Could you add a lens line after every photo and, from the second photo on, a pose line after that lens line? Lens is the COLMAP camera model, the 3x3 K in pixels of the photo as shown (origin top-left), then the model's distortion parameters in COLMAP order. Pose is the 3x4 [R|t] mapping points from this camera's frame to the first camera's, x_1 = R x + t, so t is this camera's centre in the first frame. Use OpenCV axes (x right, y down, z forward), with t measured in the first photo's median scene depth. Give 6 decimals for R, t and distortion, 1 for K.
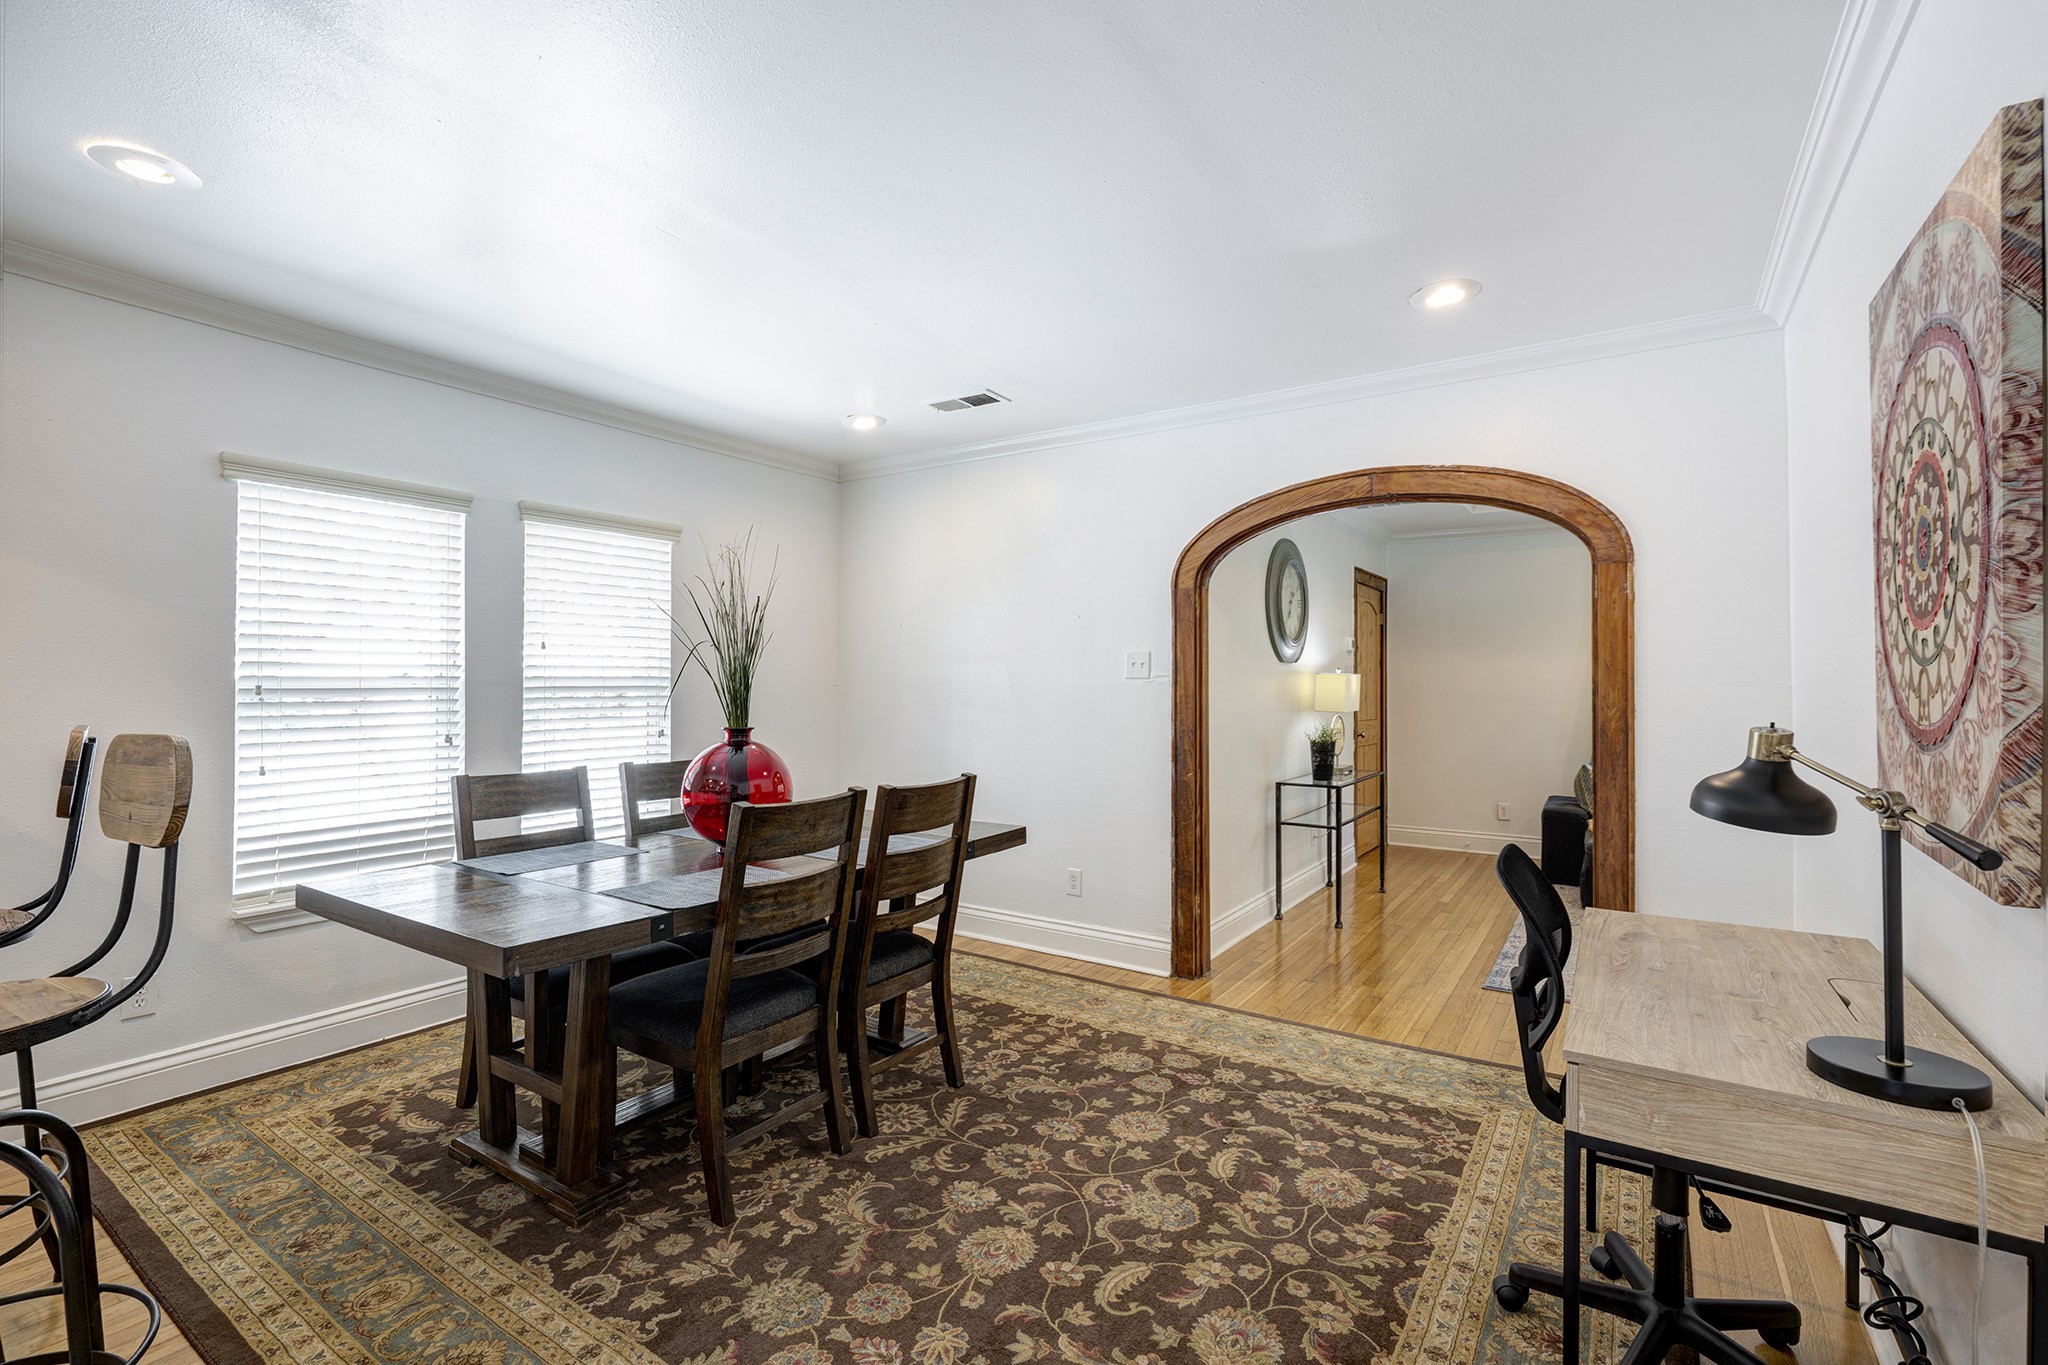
lens RADIAL K [[914.3, 0, 1024.0], [0, 914.3, 682.5], [0, 0, 1]] dist [-0.000337, 0.000166]
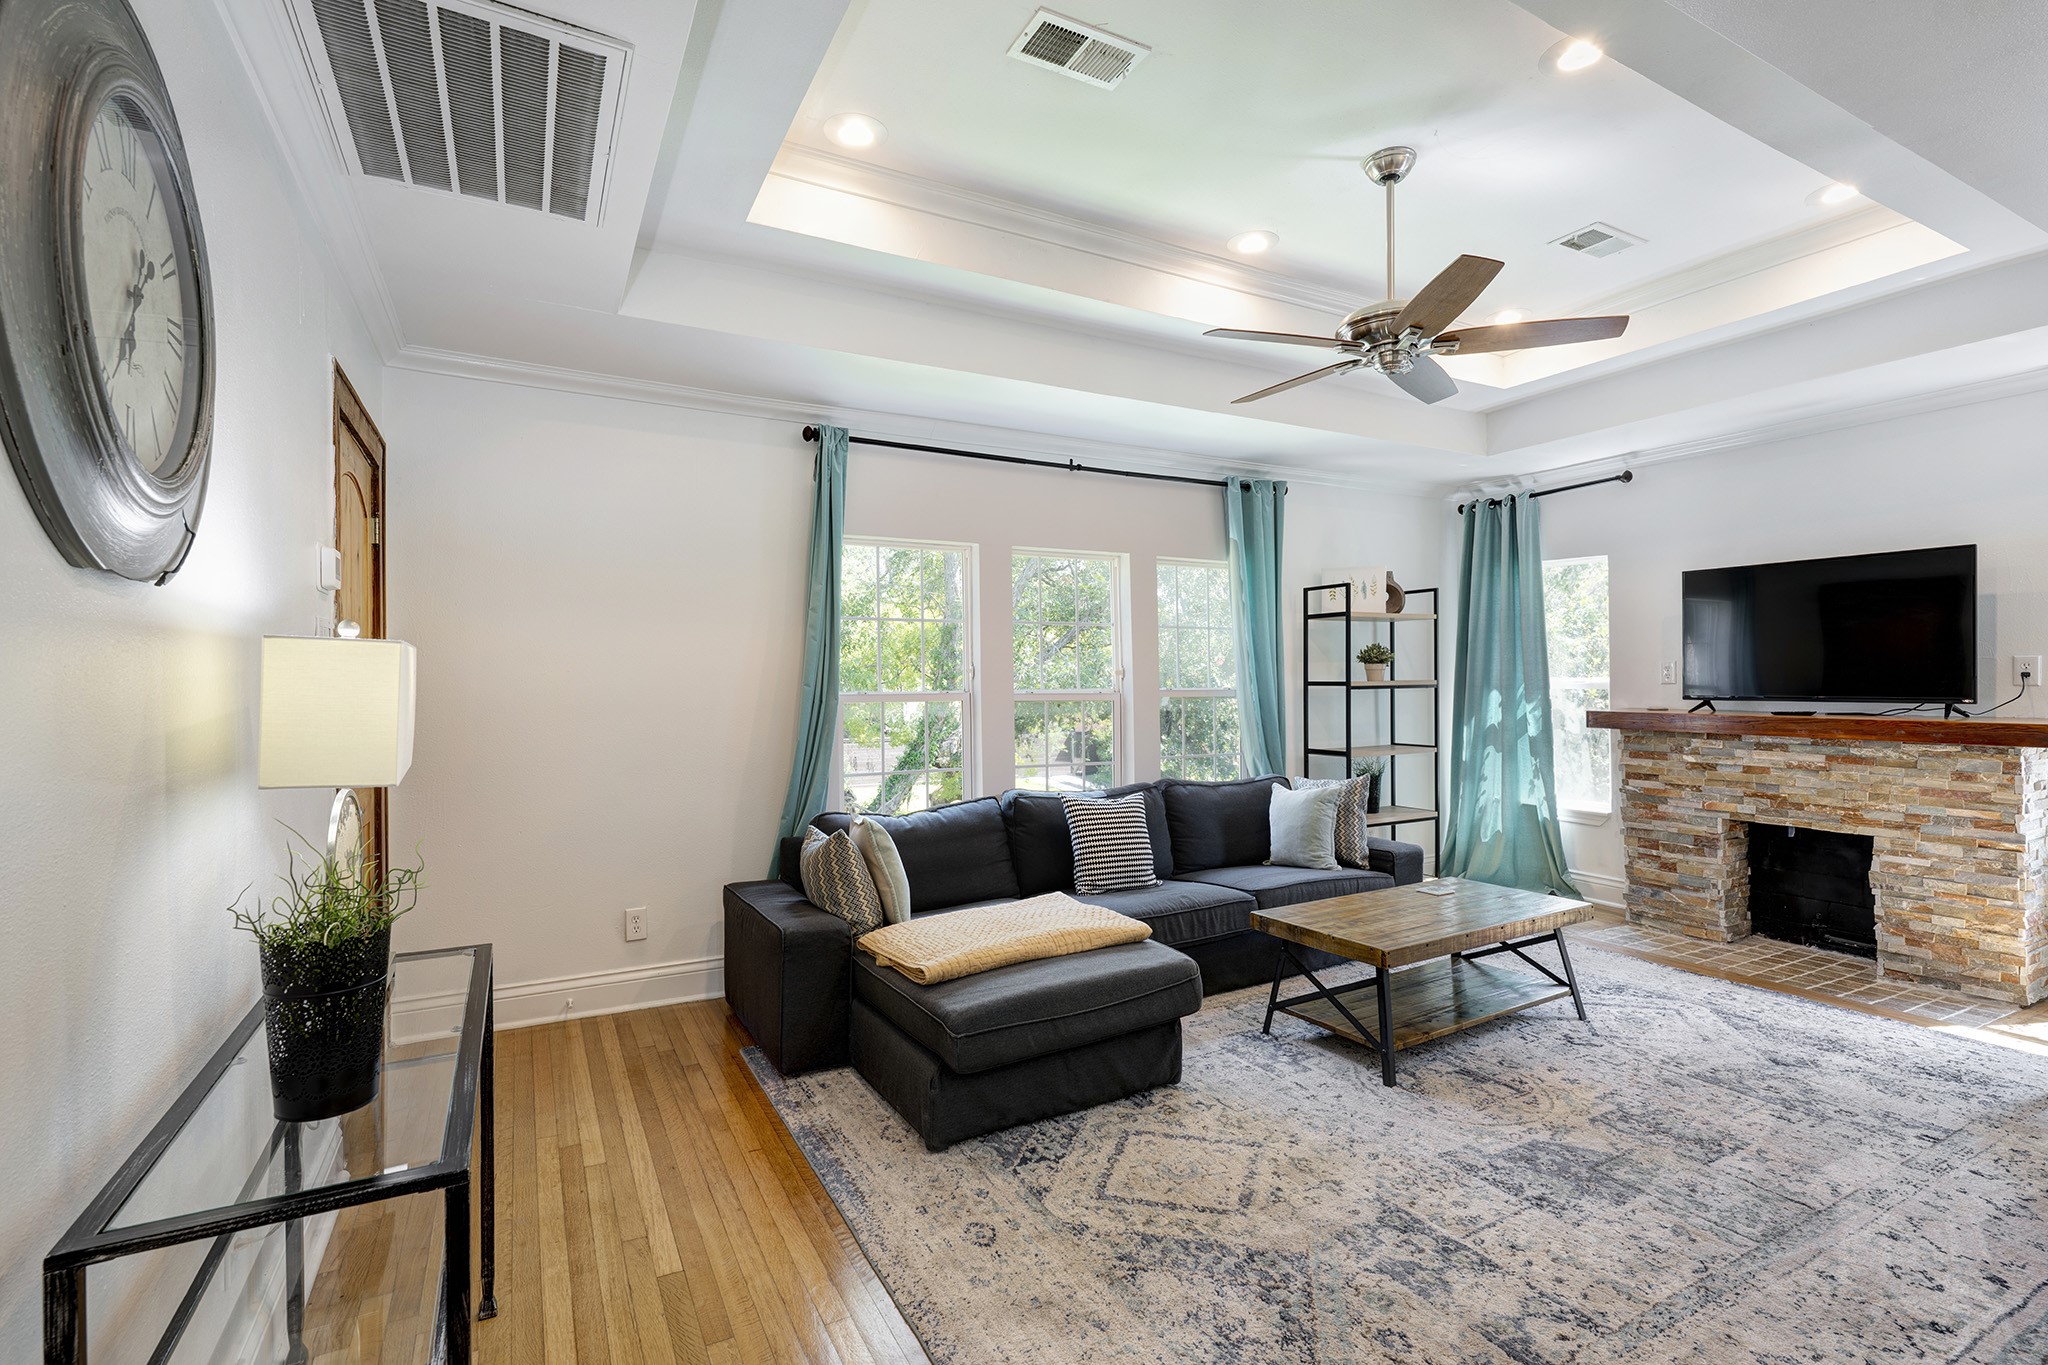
lens RADIAL K [[937.2, 0, 1037.4], [0, 937.2, 689.7], [0, 0, 1]] dist [0.001633, 0.000648]
pose [[0.453579, -0.007458, 0.891185, 0.404923], [0.003646, 0.999972, 0.006512, 0.008168], [-0.891209, 0.000296, 0.453593, 1.512089]]
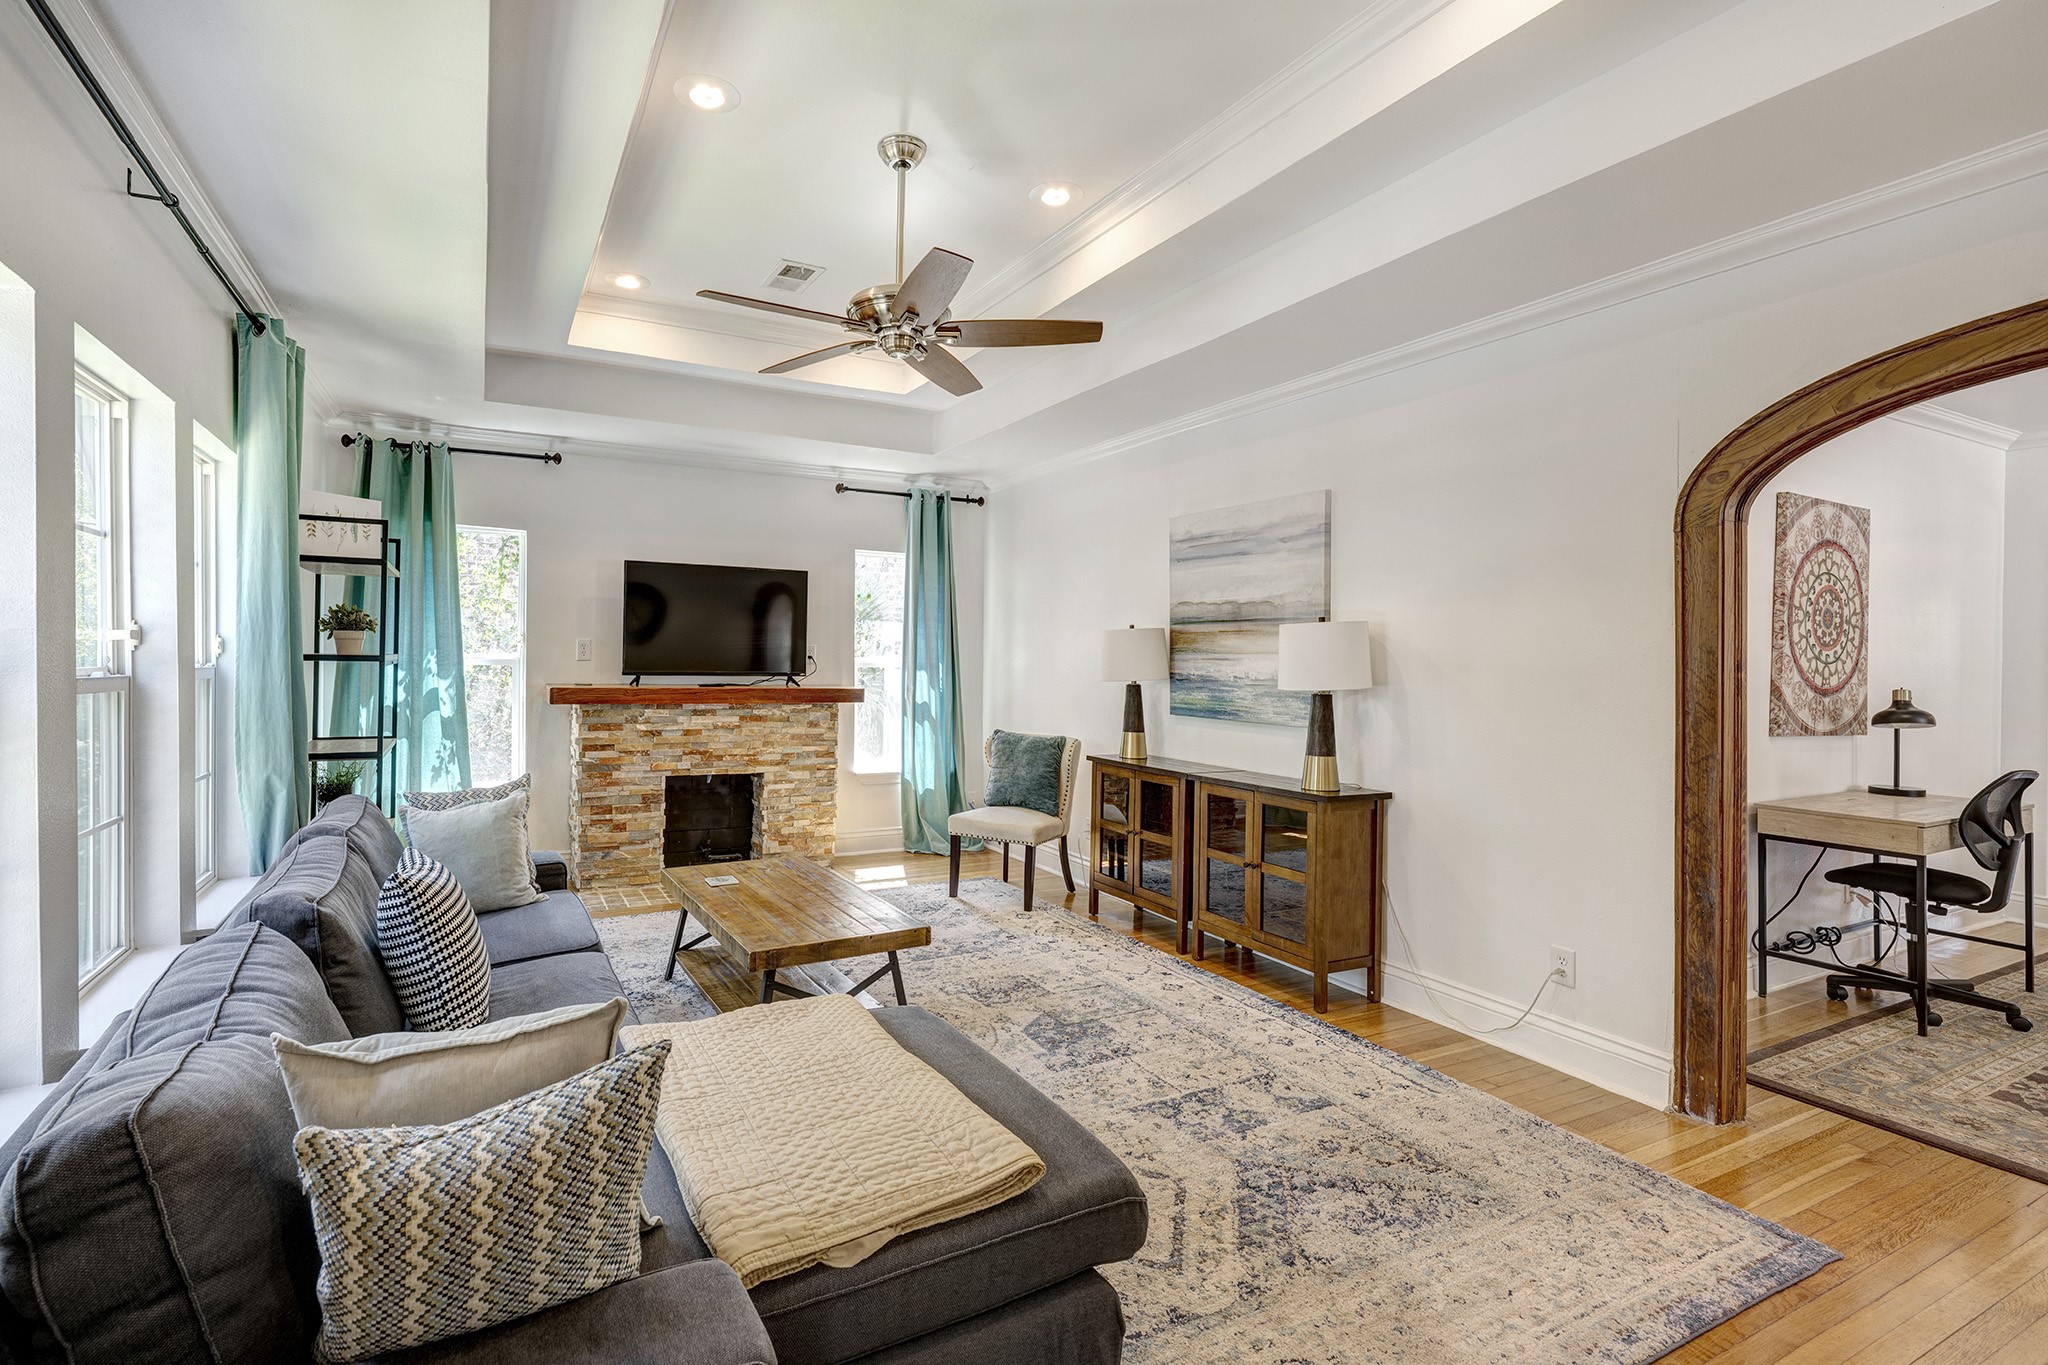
lens RADIAL K [[930.7, 0, 922.8], [0, 930.7, 655.0], [0, 0, 1]] dist [0.000182, -0.001267]
pose [[-0.862869, -0.008696, 0.505352, 1.190771], [-0.012884, 0.999906, -0.004792, 0.000532], [-0.505263, -0.010646, -0.862900, 2.938097]]
